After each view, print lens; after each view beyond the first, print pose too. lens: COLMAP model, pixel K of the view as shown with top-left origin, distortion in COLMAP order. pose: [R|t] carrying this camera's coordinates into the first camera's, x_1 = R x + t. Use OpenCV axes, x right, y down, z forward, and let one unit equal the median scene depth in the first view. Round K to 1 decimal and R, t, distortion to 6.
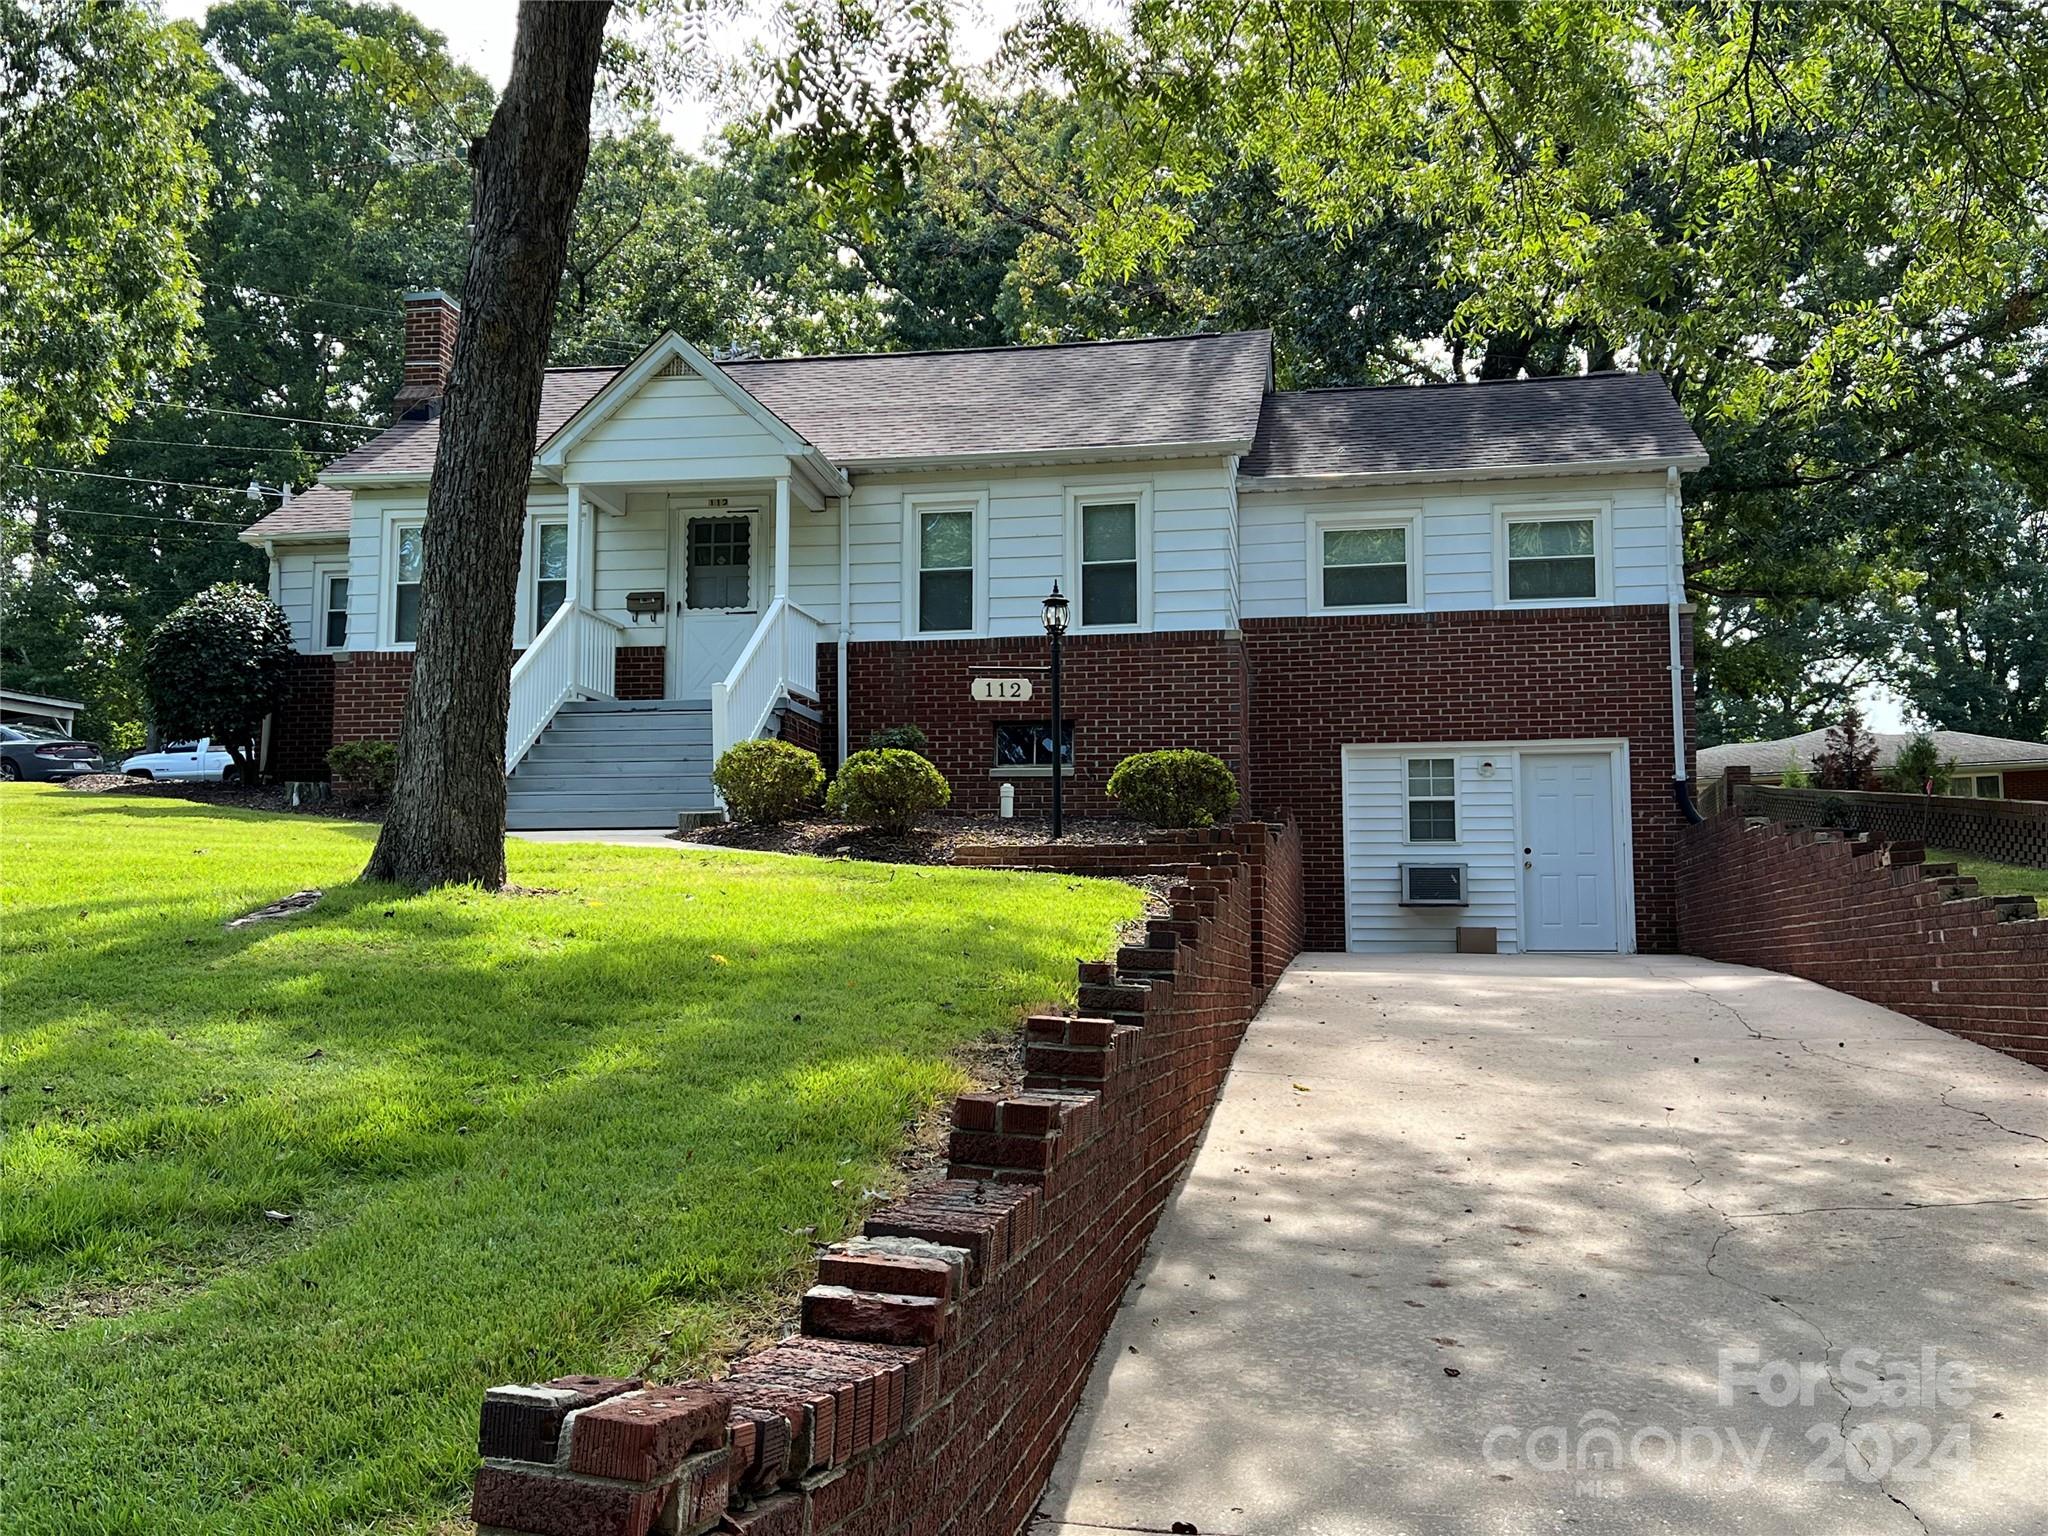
lens RADIAL K [[1983.3, 0, 1005.8], [0, 1983.3, 769.6], [0, 0, 1]] dist [0.023071, 0.000000]
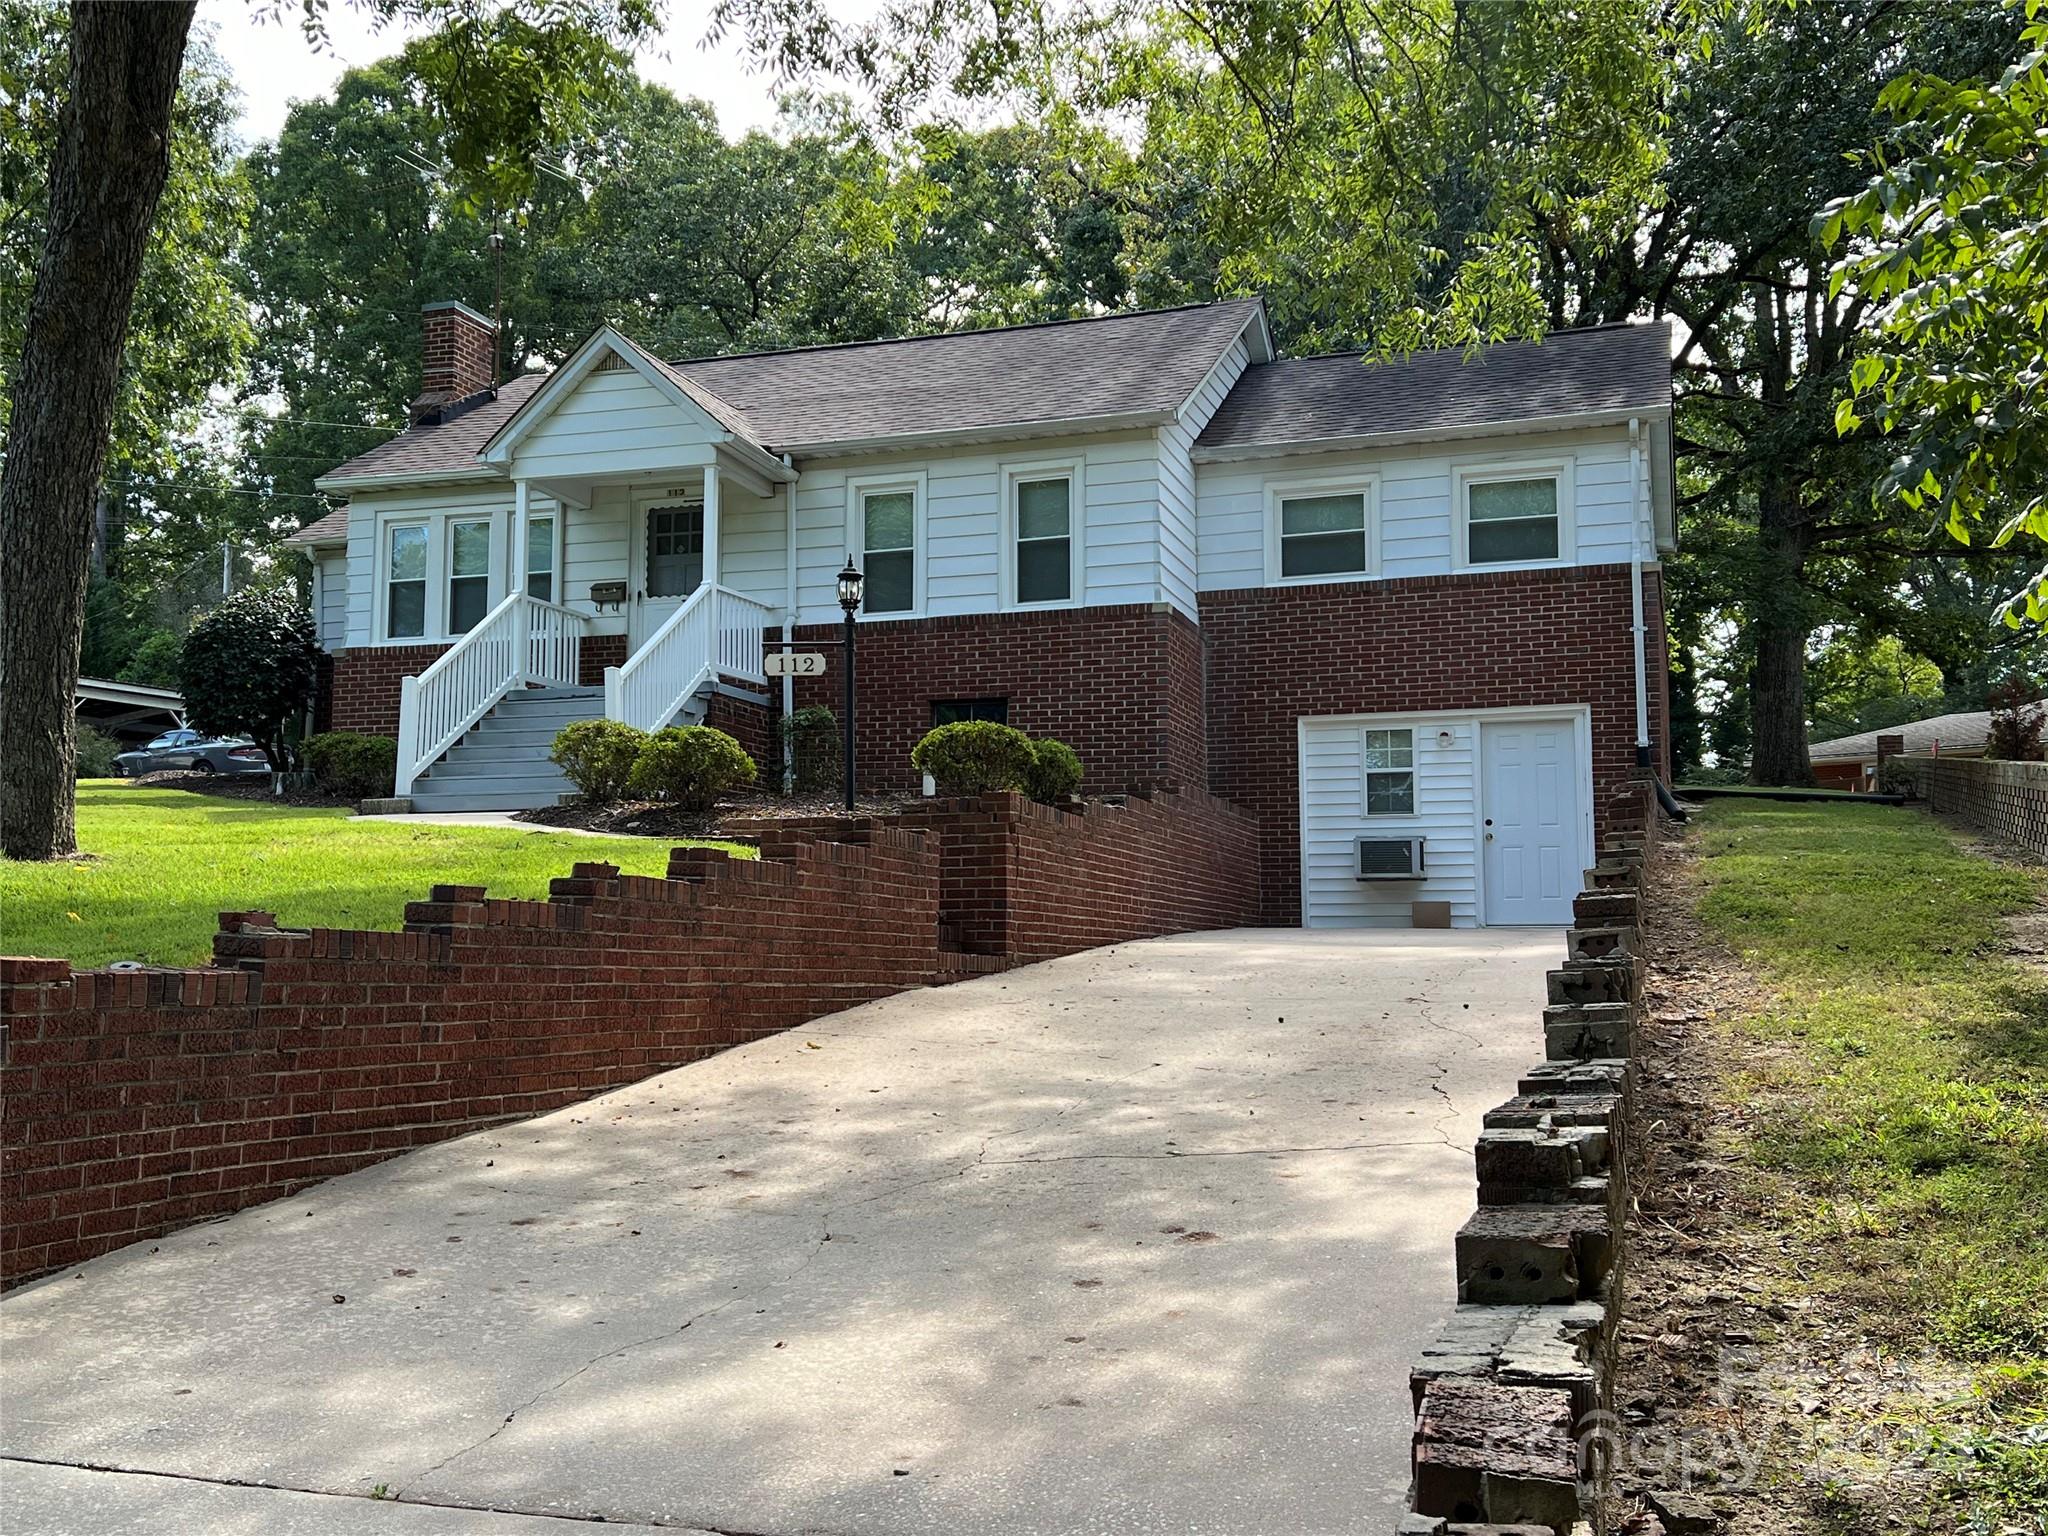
lens RADIAL K [[1983.3, 0, 1022.9], [0, 1983.3, 774.0], [0, 0, 1]] dist [0.023071, 0.000000]
pose [[0.990049, -0.016636, -0.139740, 0.173752], [0.017484, 0.999835, 0.004848, 0.008620], [0.139636, -0.007243, 0.990176, 0.009935]]
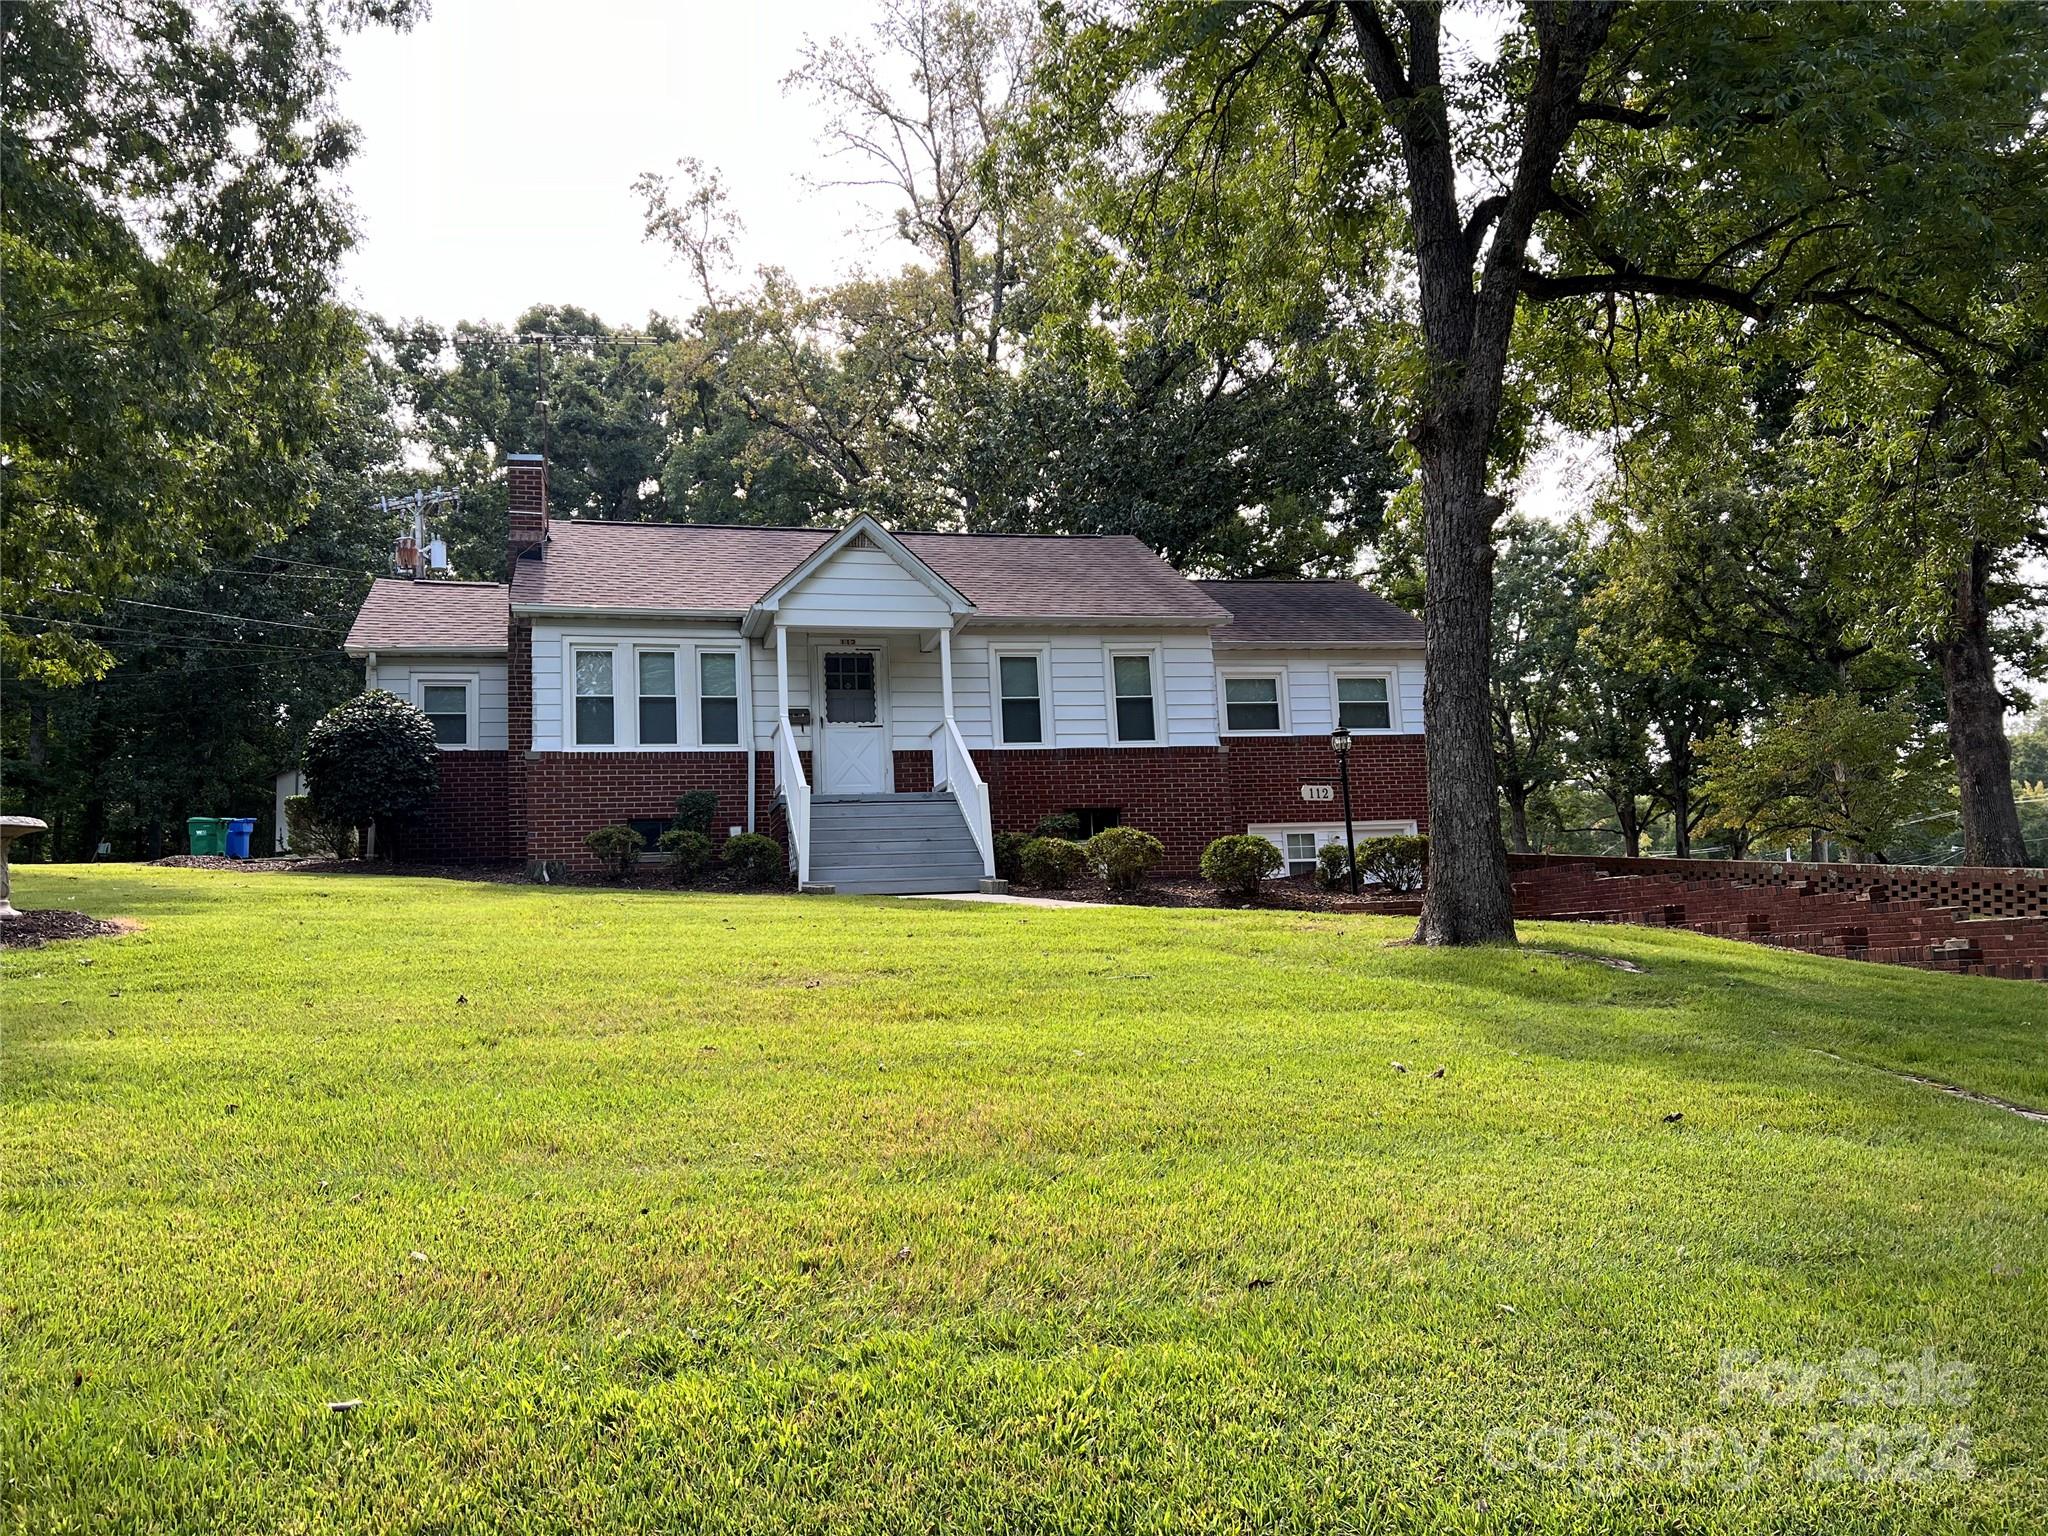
lens RADIAL K [[1551.1, 0, 1030.0], [0, 1551.1, 762.3], [0, 0, 1]] dist [-0.003375, -0.000107]
pose [[0.907787, 0.011086, 0.419285, -0.466056], [0.008139, 0.998997, -0.044036, -0.009051], [-0.419352, 0.043388, 0.906786, 0.024124]]
